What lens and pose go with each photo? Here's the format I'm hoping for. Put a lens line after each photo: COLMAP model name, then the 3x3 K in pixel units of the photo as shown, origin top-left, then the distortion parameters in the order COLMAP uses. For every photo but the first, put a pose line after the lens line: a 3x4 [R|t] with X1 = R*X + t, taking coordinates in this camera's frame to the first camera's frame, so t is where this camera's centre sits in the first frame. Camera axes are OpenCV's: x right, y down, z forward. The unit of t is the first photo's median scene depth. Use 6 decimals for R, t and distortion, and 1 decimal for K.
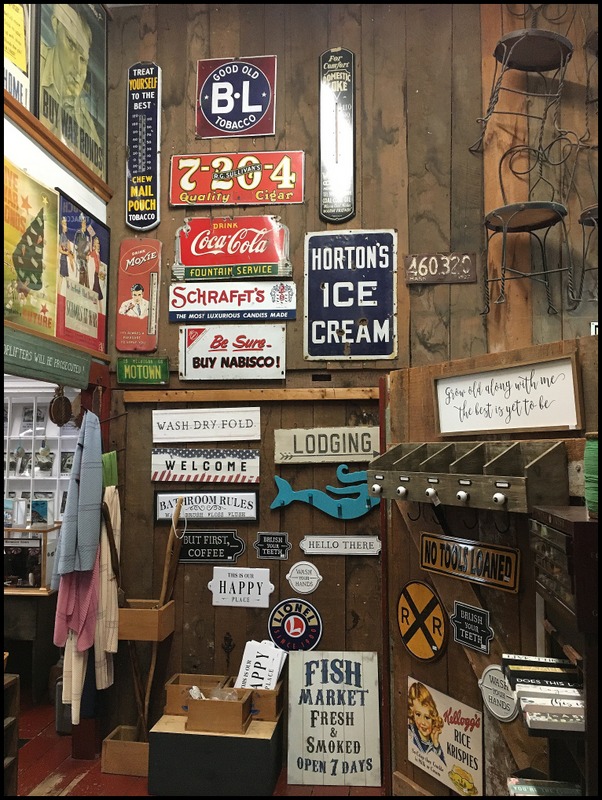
lens RADIAL K [[676.8, 0, 302.3], [0, 676.8, 400.0], [0, 0, 1]] dist [0.042269, -0.028007]
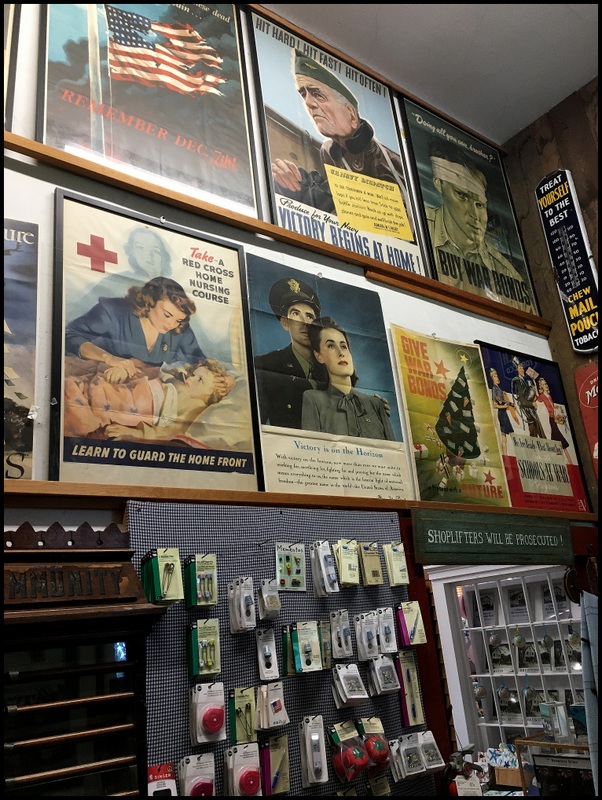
lens RADIAL K [[676.8, 0, 298.0], [0, 676.8, 403.6], [0, 0, 1]] dist [0.042269, -0.028007]
pose [[0.696489, -0.303605, -0.650174, 0.027587], [0.147757, 0.947344, -0.284089, -0.013739], [0.702190, 0.101797, 0.704675, 0.198138]]
